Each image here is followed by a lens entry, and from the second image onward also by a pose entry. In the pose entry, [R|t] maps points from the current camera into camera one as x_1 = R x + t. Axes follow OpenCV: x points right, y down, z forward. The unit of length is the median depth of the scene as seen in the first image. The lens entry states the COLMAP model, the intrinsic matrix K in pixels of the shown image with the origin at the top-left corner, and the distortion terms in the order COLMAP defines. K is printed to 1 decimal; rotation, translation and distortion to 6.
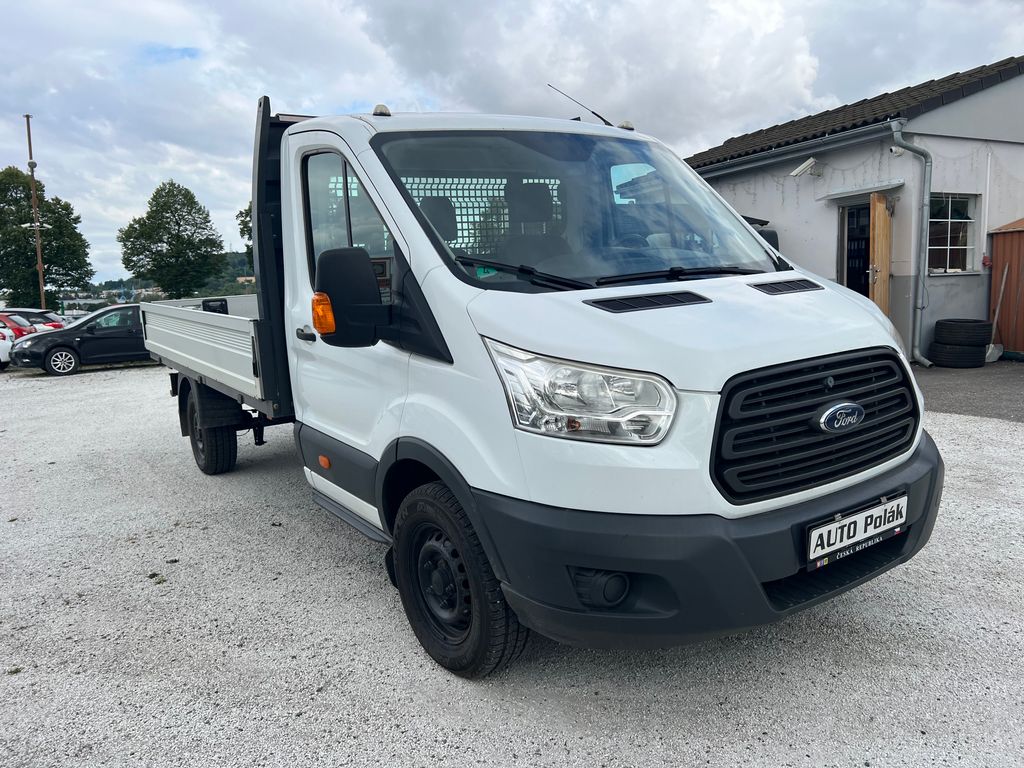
lens RADIAL K [[751.1, 0, 512.0], [0, 751.1, 384.0], [0, 0, 1]] dist [-0.003116, -0.003156]
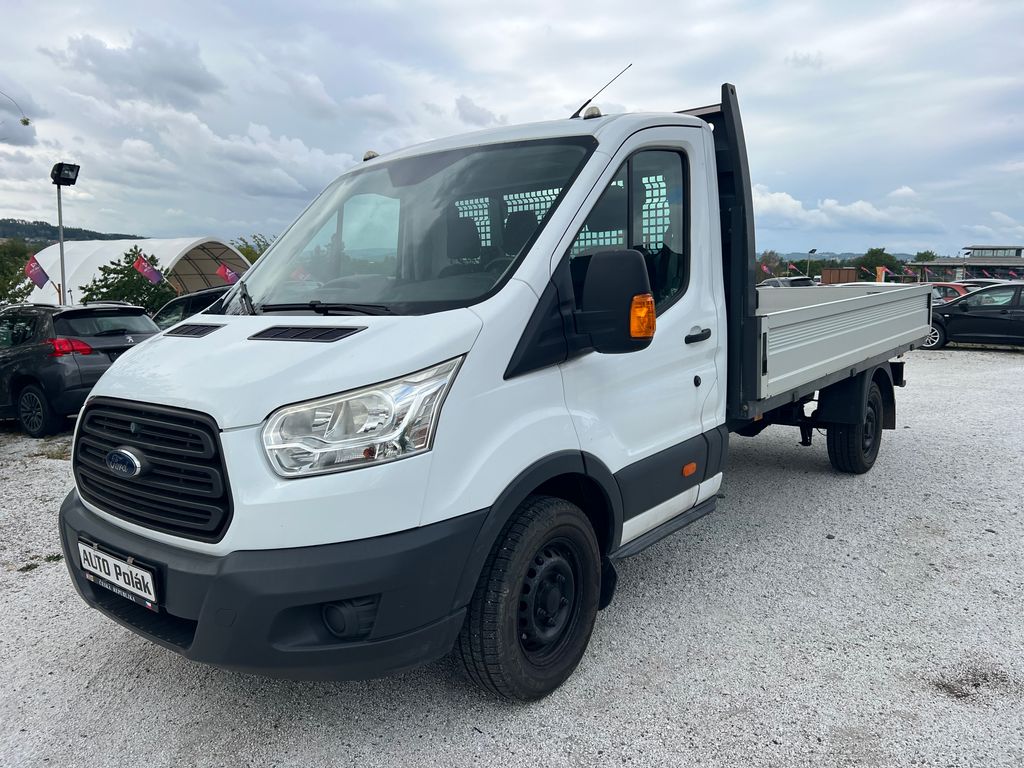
lens RADIAL K [[794.8, 0, 508.9], [0, 794.8, 364.1], [0, 0, 1]] dist [0.011570, -0.004350]
pose [[0.286226, 0.145515, -0.947048, 1.026089], [-0.127641, 0.985382, 0.112828, -0.179358], [0.949622, 0.088588, 0.300615, 0.736560]]
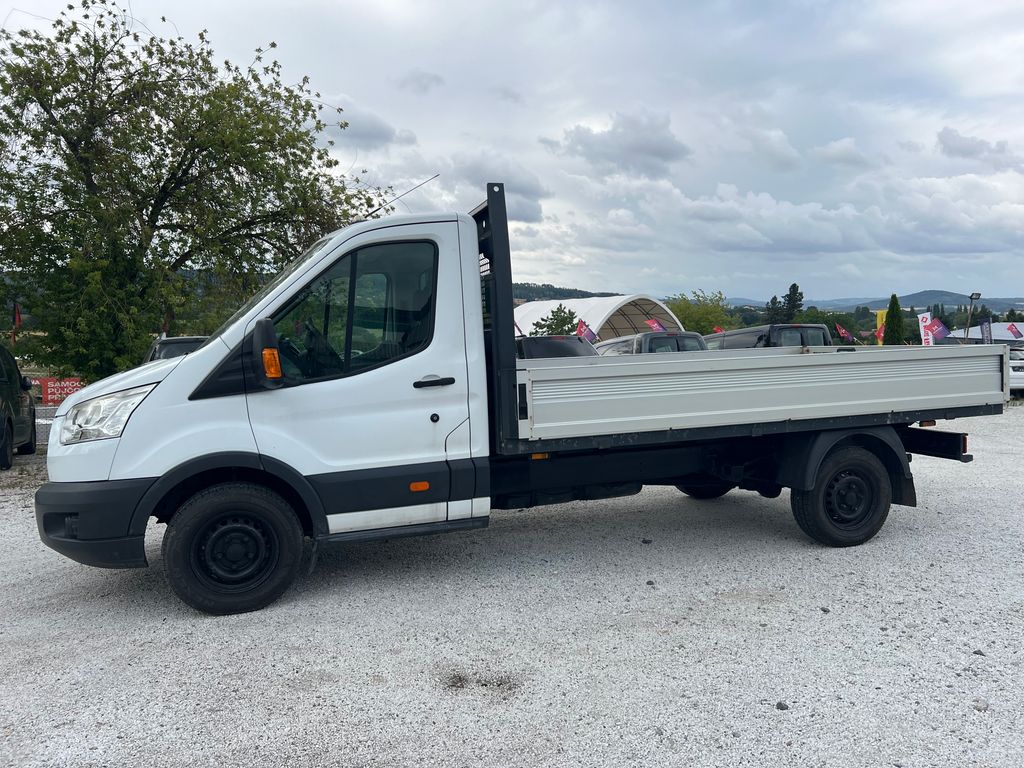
lens RADIAL K [[792.2, 0, 512.0], [0, 792.2, 384.0], [0, 0, 1]] dist [0.017335, -0.002365]
pose [[-0.299032, 0.106440, -0.948288, 1.458888], [-0.101530, 0.984569, 0.142529, -0.406823], [0.948826, 0.138901, -0.283611, 2.340936]]
